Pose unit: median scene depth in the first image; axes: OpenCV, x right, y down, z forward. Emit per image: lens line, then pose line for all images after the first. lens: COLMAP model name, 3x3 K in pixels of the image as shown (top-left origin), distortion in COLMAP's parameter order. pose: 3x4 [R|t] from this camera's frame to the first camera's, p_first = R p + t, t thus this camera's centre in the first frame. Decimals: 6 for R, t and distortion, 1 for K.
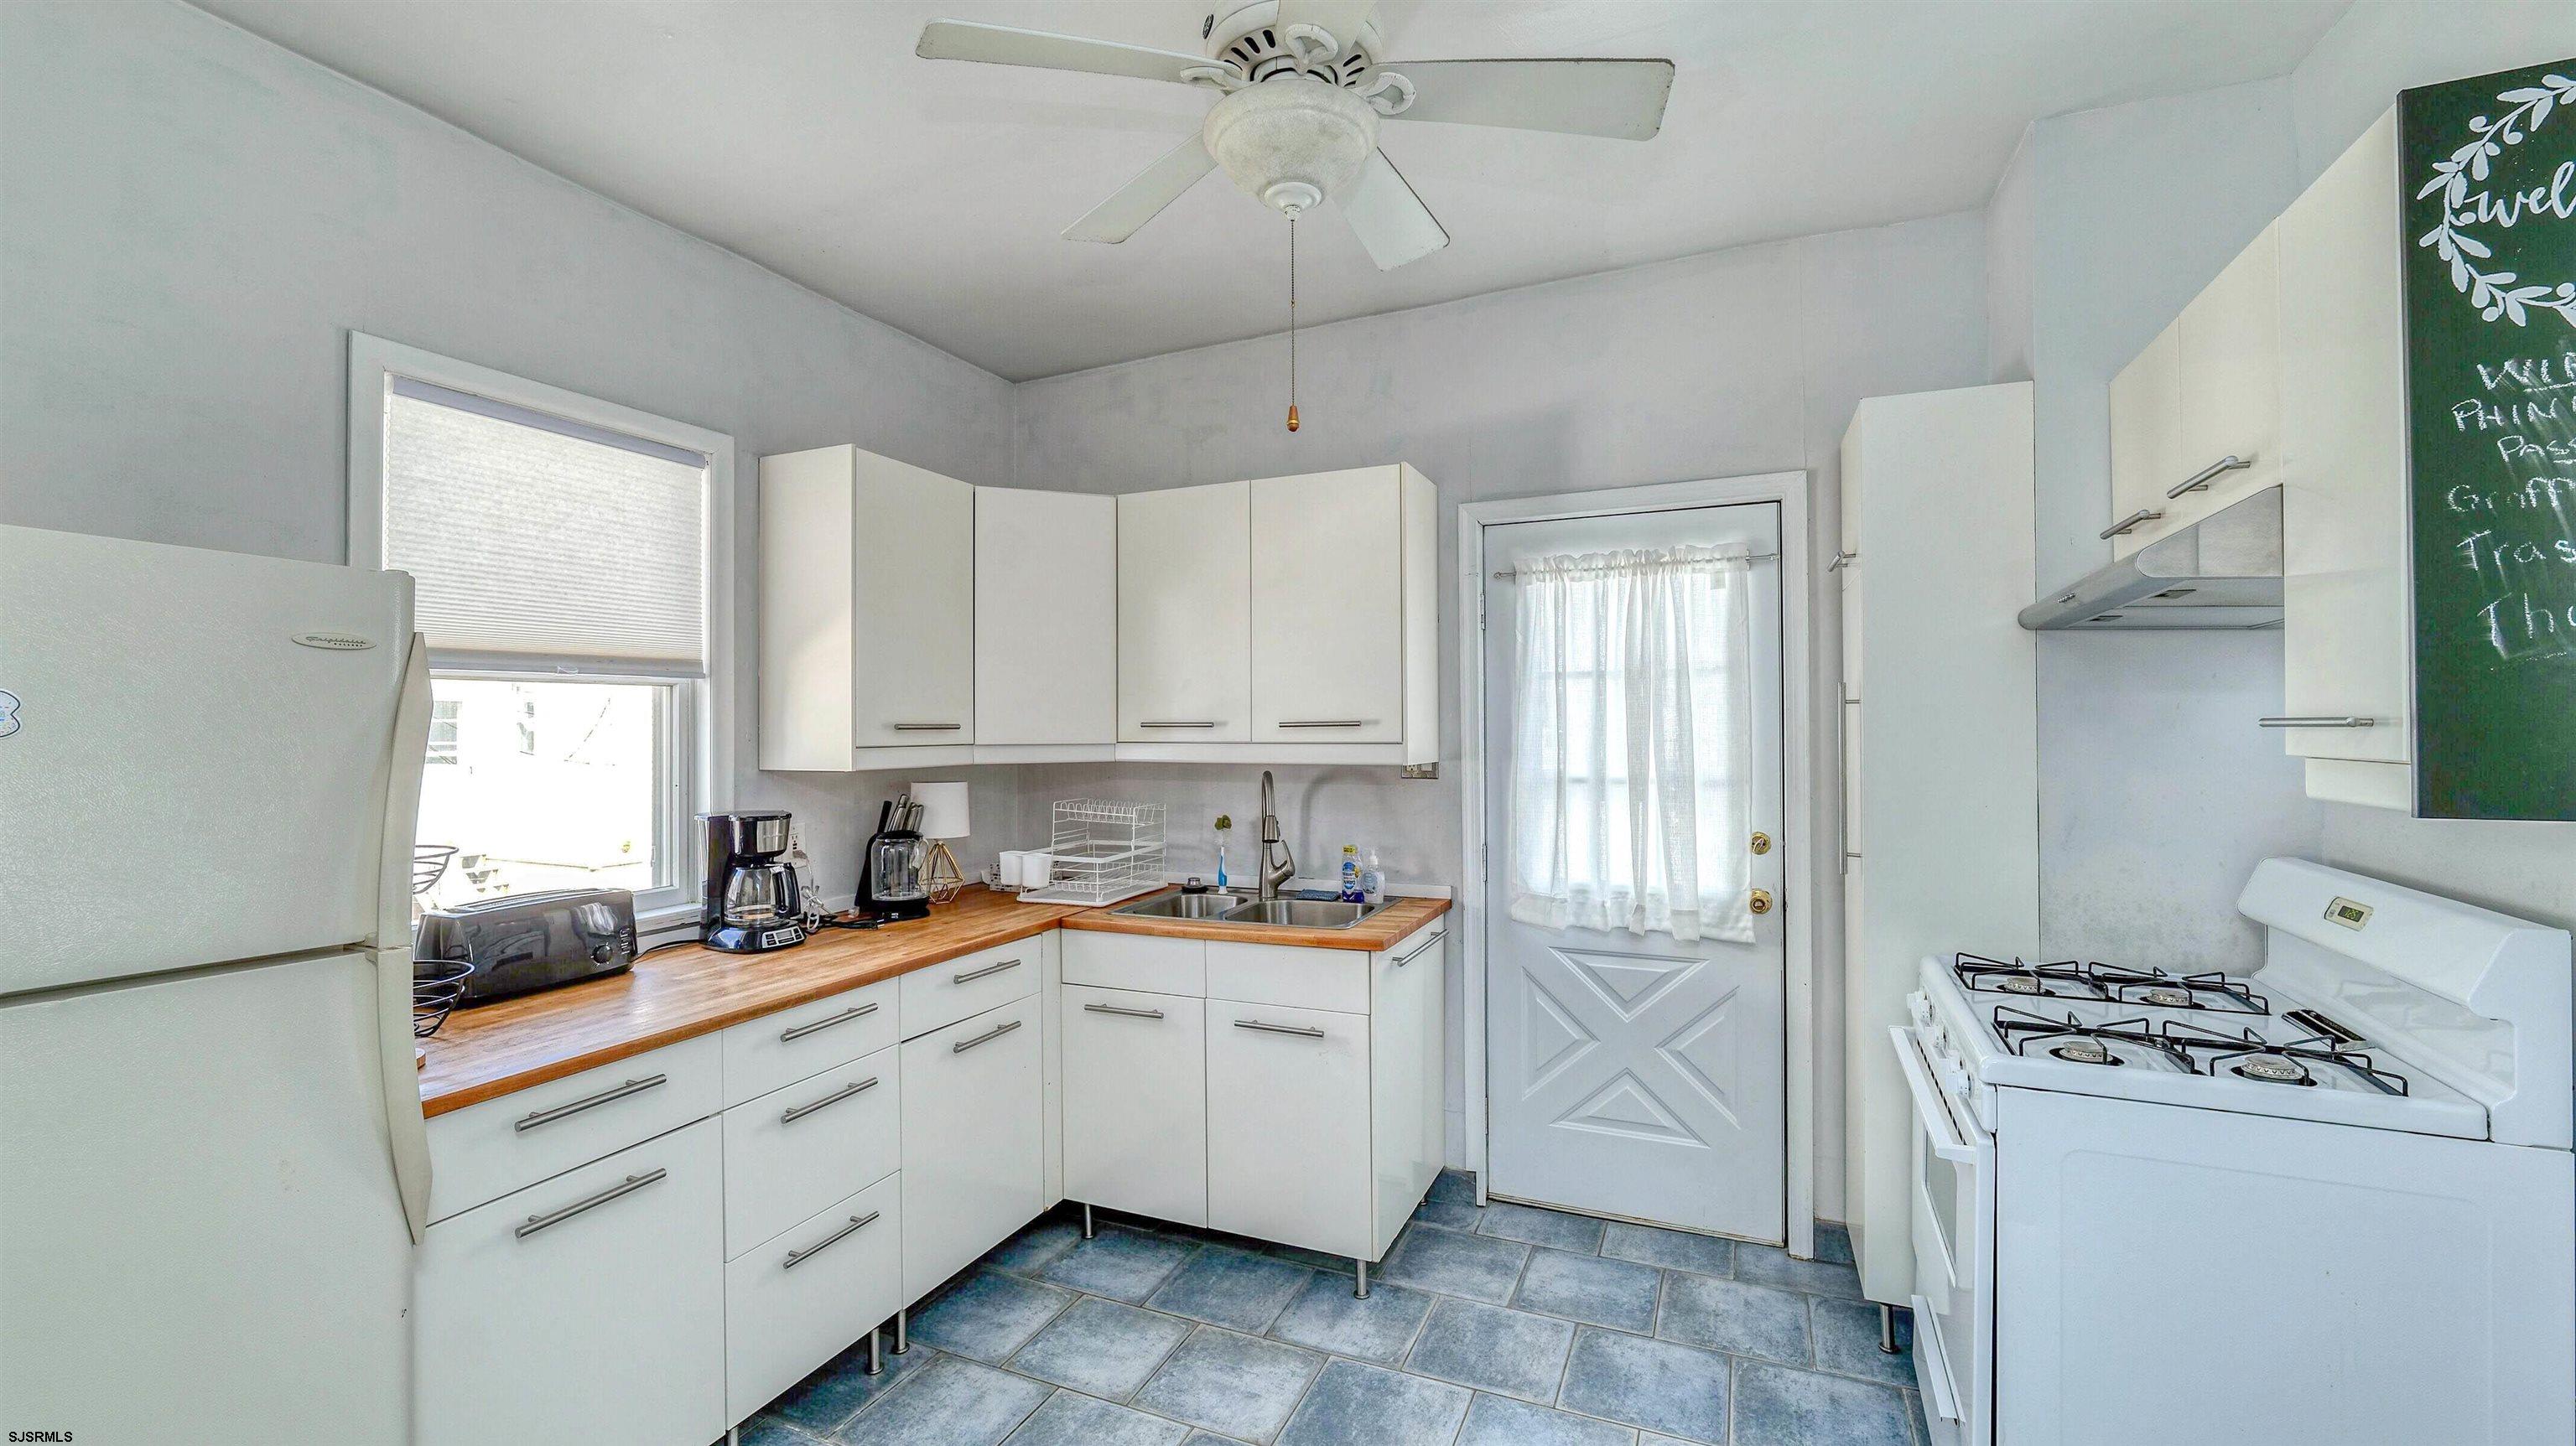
lens RADIAL K [[1060.2, 0, 1281.7], [0, 1060.2, 715.3], [0, 0, 1]] dist [-0.008072, 0.000622]
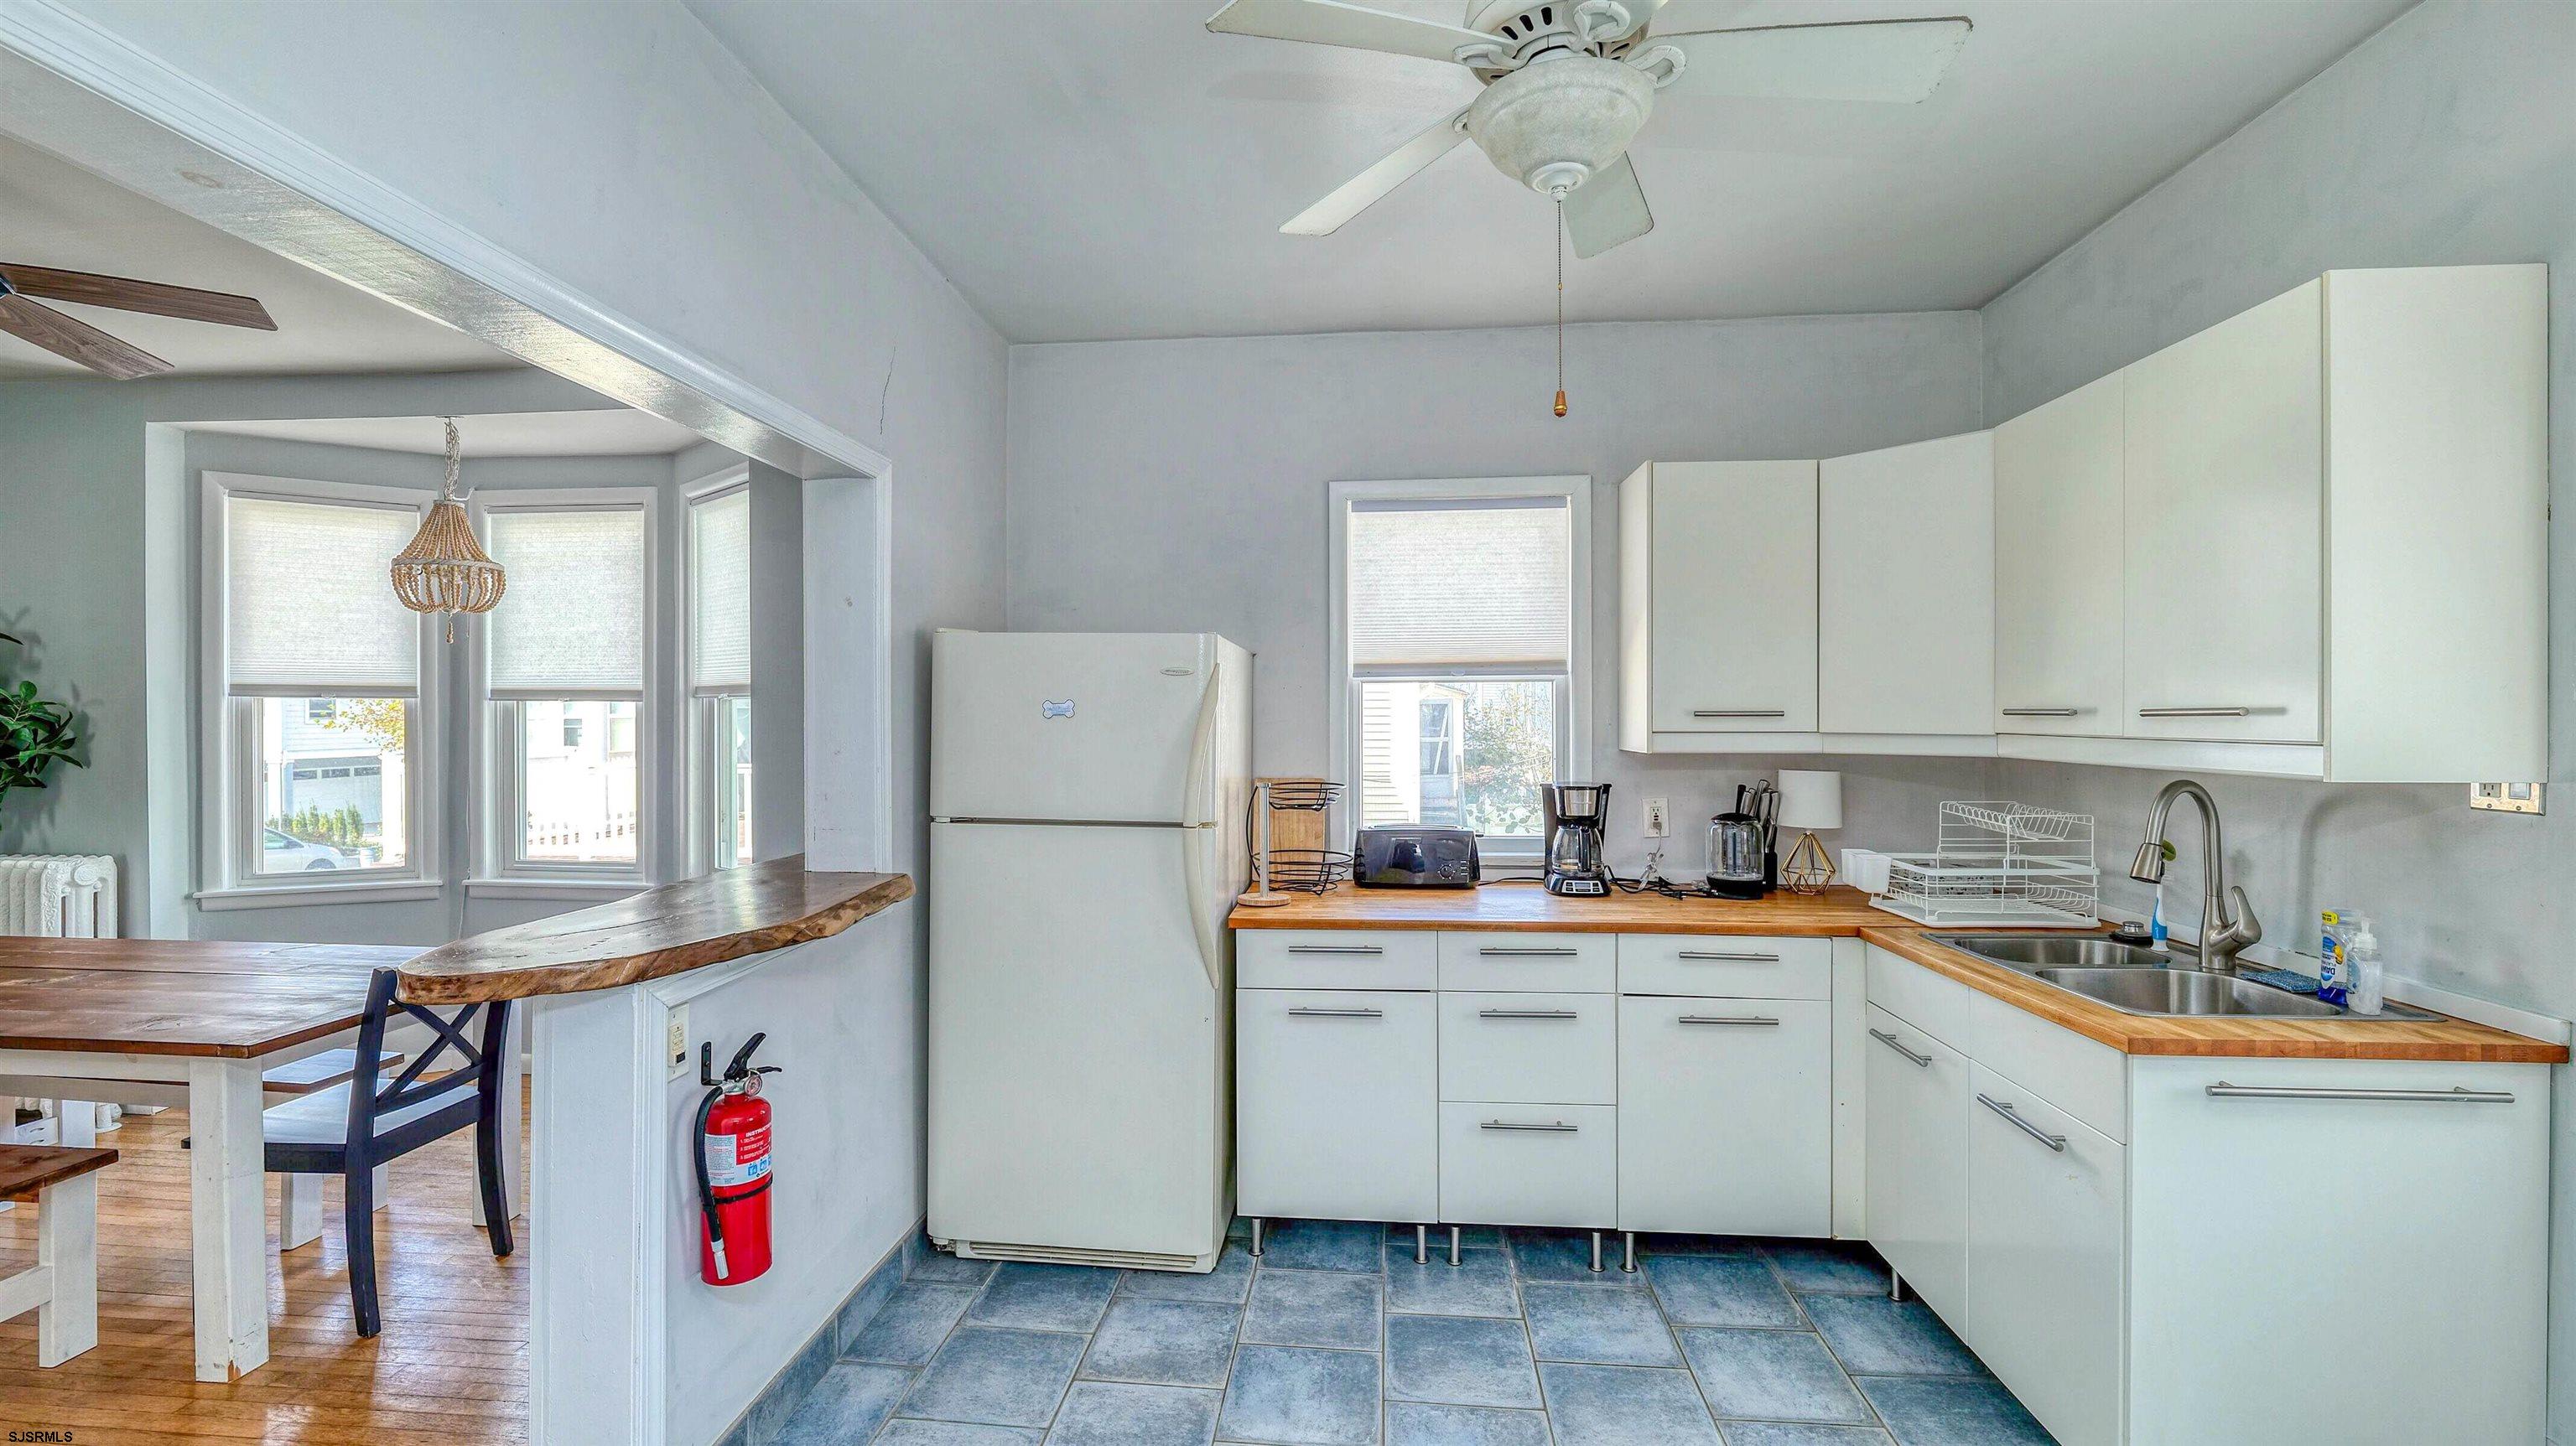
lens RADIAL K [[1060.2, 0, 1268.6], [0, 1060.2, 713.2], [0, 0, 1]] dist [-0.008072, 0.000622]
pose [[0.306929, 0.003873, -0.951725, 0.508017], [0.009981, 0.999924, 0.007288, -0.001677], [0.951680, -0.011736, 0.306867, 0.257155]]
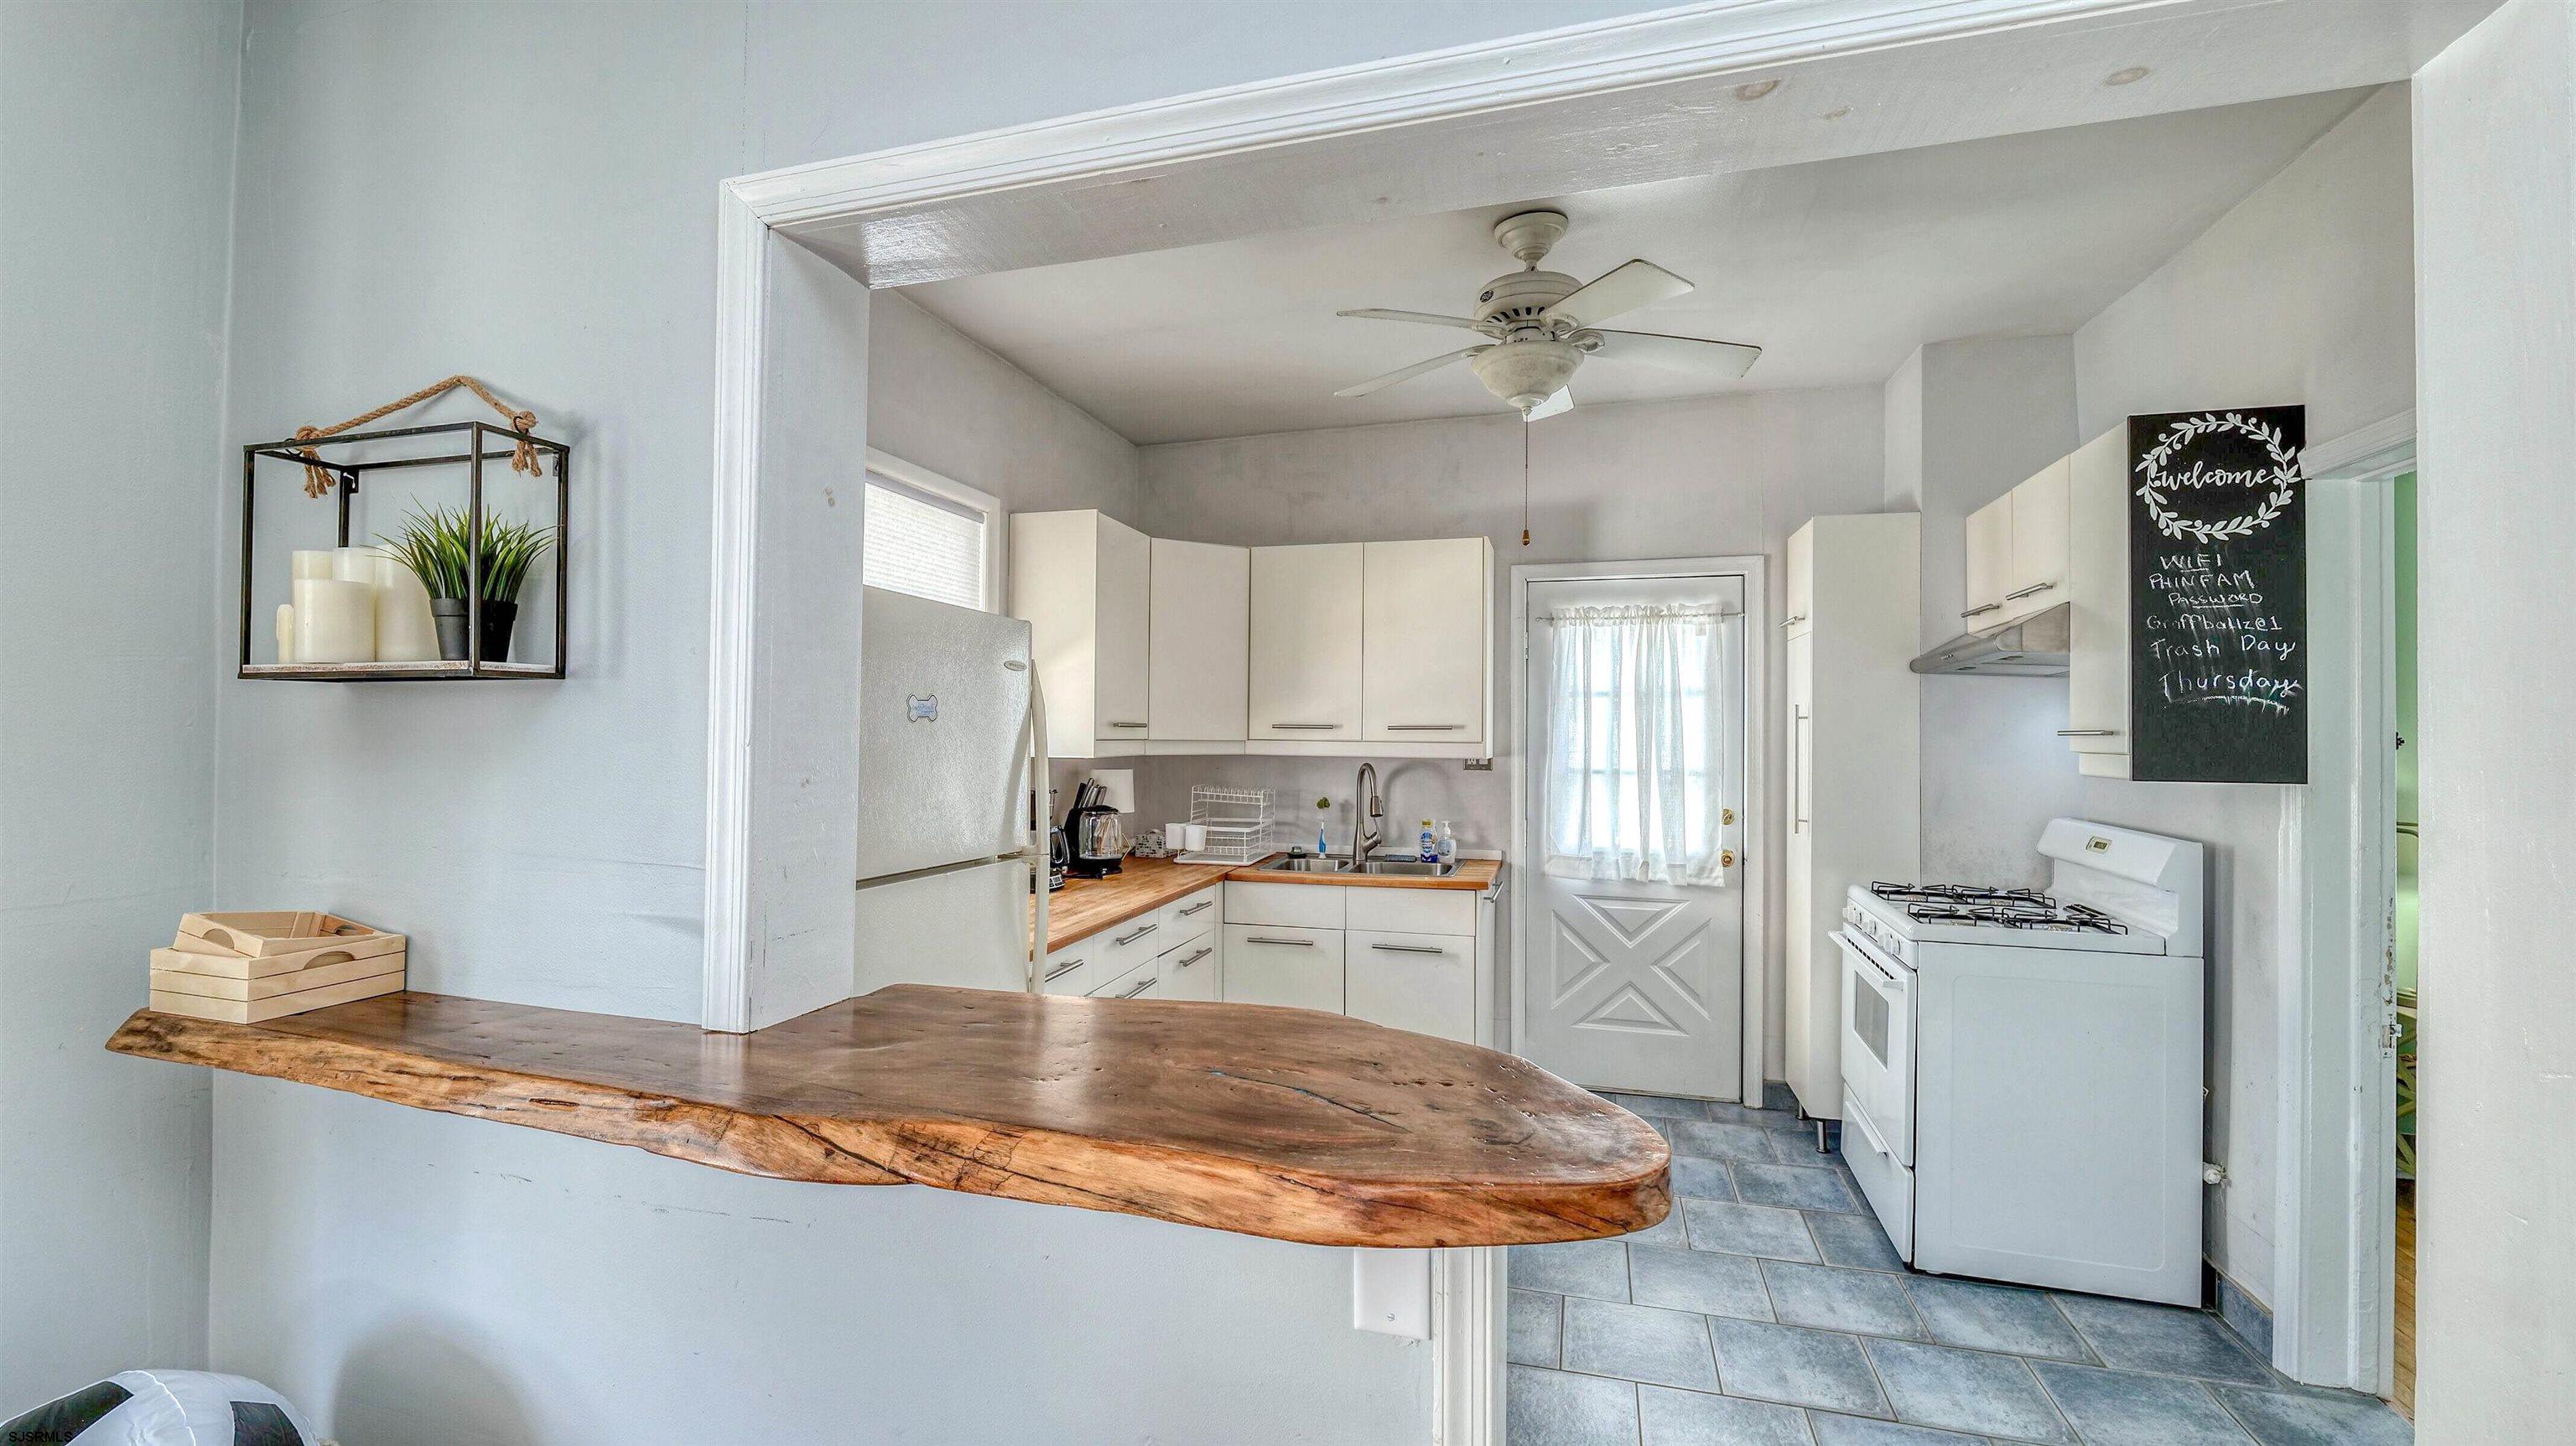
lens RADIAL K [[1060.2, 0, 1287.2], [0, 1060.2, 714.3], [0, 0, 1]] dist [-0.008072, 0.000622]
pose [[0.989920, 0.016533, 0.140657, -0.332792], [-0.015519, 0.999845, -0.008303, 0.005459], [-0.140773, 0.006037, 0.990024, -0.318603]]
